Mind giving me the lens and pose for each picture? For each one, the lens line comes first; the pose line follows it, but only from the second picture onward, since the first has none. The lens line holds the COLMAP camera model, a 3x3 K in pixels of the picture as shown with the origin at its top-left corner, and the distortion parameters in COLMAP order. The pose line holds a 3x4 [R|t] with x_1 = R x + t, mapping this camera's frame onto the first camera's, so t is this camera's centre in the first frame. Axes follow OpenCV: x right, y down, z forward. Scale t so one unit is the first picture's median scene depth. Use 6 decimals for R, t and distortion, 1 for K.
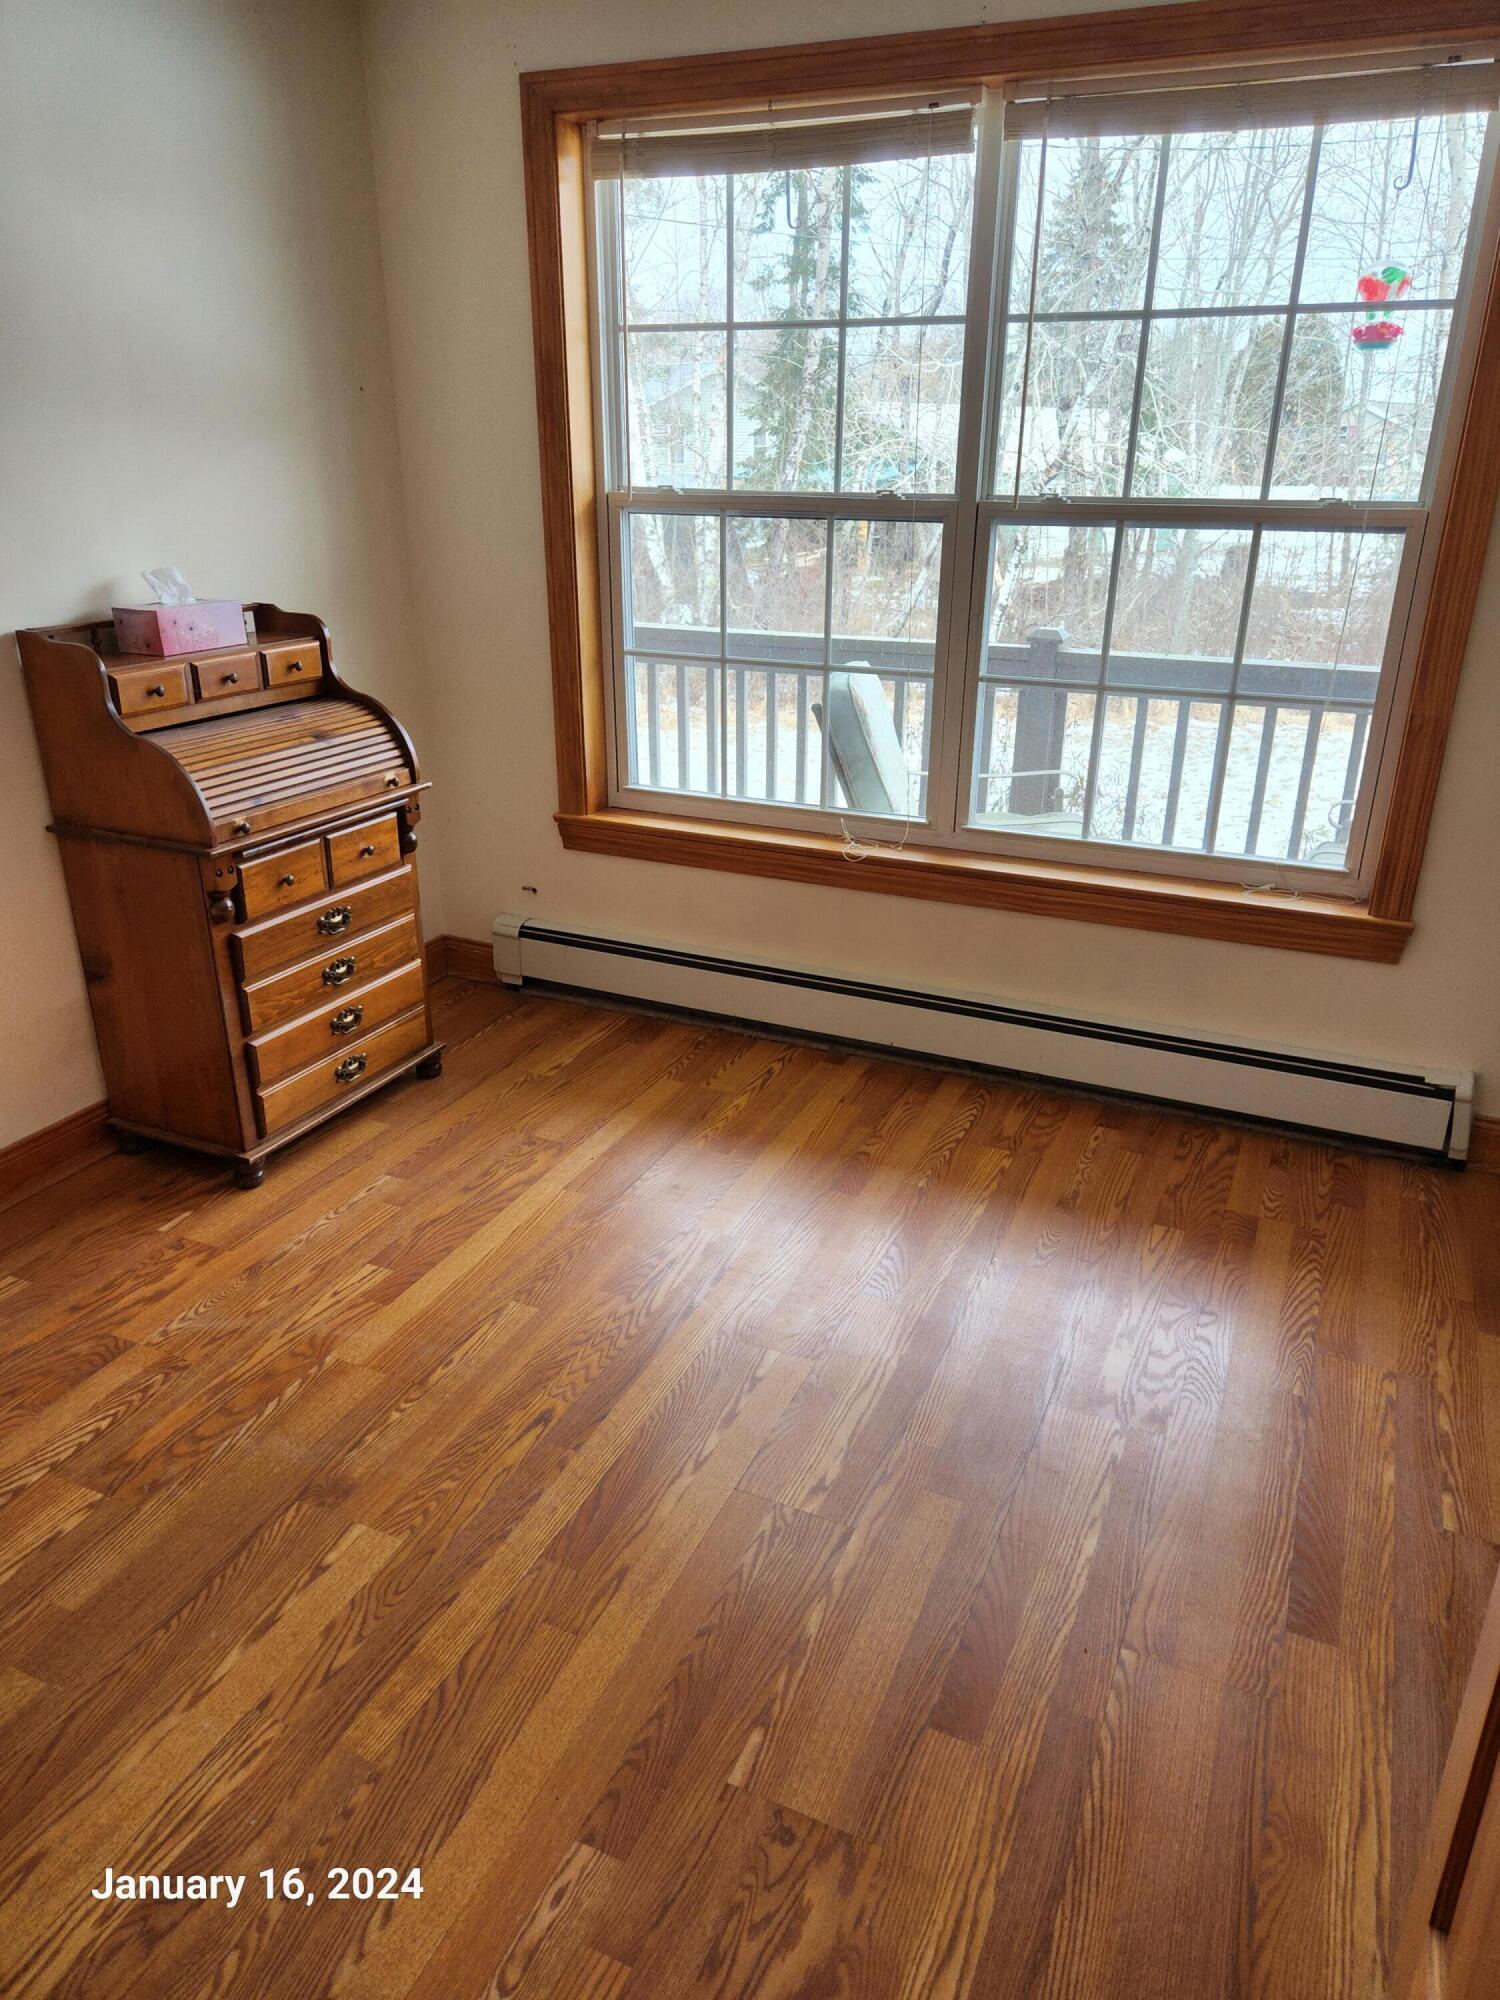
lens RADIAL K [[1352.8, 0, 755.7], [0, 1352.8, 1010.7], [0, 0, 1]] dist [0.089333, -0.079397]
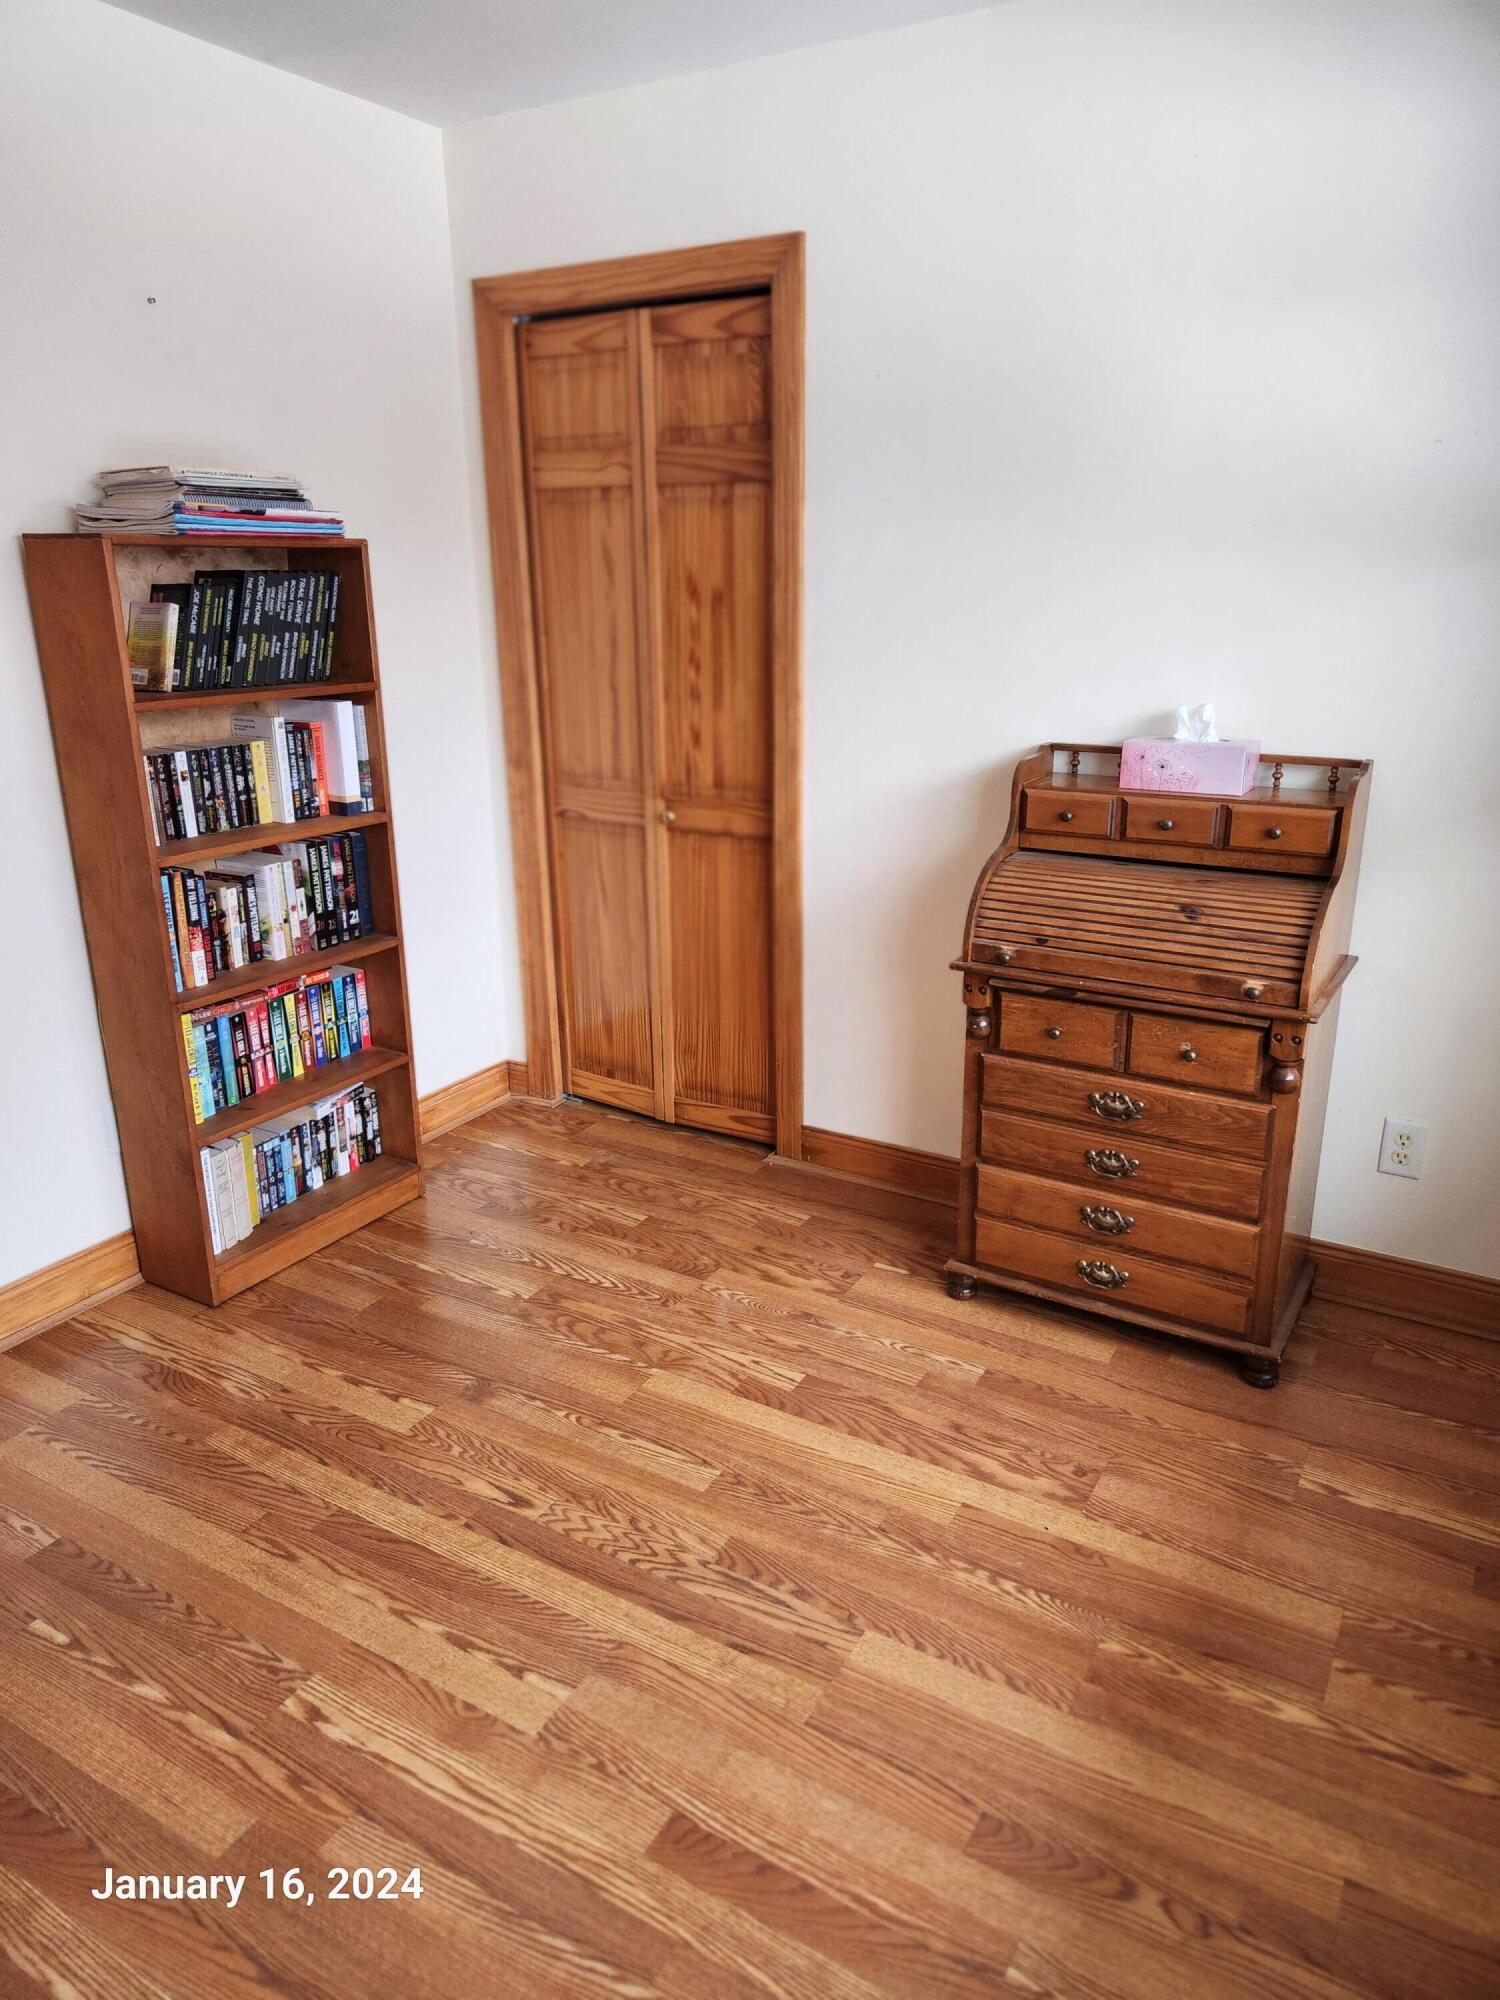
lens RADIAL K [[1339.3, 0, 756.5], [0, 1339.3, 1002.7], [0, 0, 1]] dist [0.080948, -0.069494]
pose [[-0.118328, 0.297880, -0.947241, 0.533864], [-0.372143, 0.871112, 0.320428, -0.330275], [0.920602, 0.390425, 0.007777, 0.806972]]
